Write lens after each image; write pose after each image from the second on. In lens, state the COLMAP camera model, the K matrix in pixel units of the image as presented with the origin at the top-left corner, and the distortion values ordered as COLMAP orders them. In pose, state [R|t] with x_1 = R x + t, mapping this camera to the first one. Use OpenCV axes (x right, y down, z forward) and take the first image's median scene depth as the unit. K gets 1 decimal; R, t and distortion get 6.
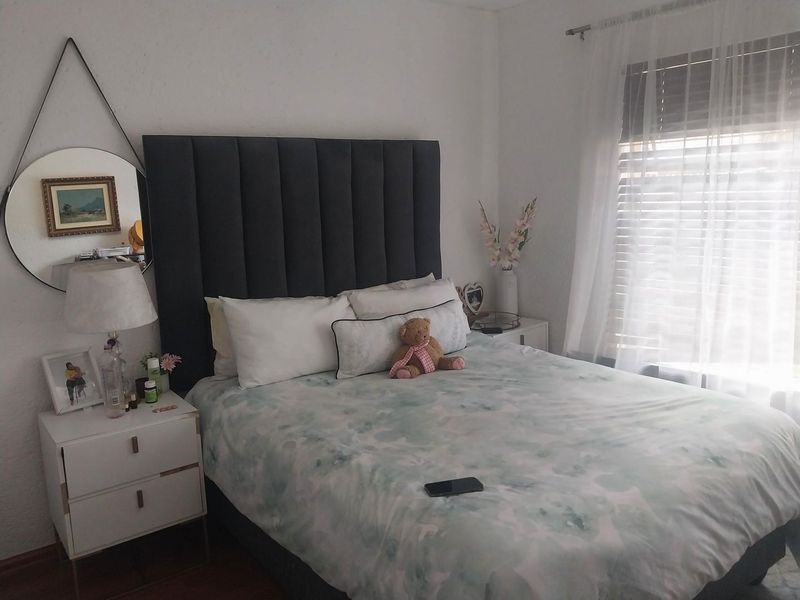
lens RADIAL K [[627.0, 0, 387.7], [0, 627.0, 294.9], [0, 0, 1]] dist [0.014395, -0.011770]
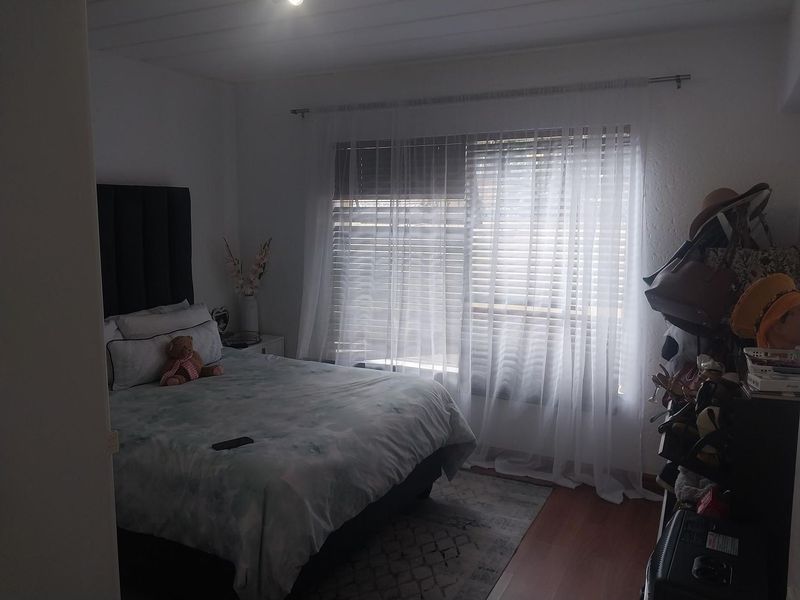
lens RADIAL K [[627.0, 0, 387.7], [0, 627.0, 294.9], [0, 0, 1]] dist [0.014395, -0.011770]
pose [[0.906846, -0.016967, 0.421121, -0.109392], [0.036261, 0.998625, -0.037849, 0.019431], [-0.419900, 0.049593, 0.906214, -0.297891]]
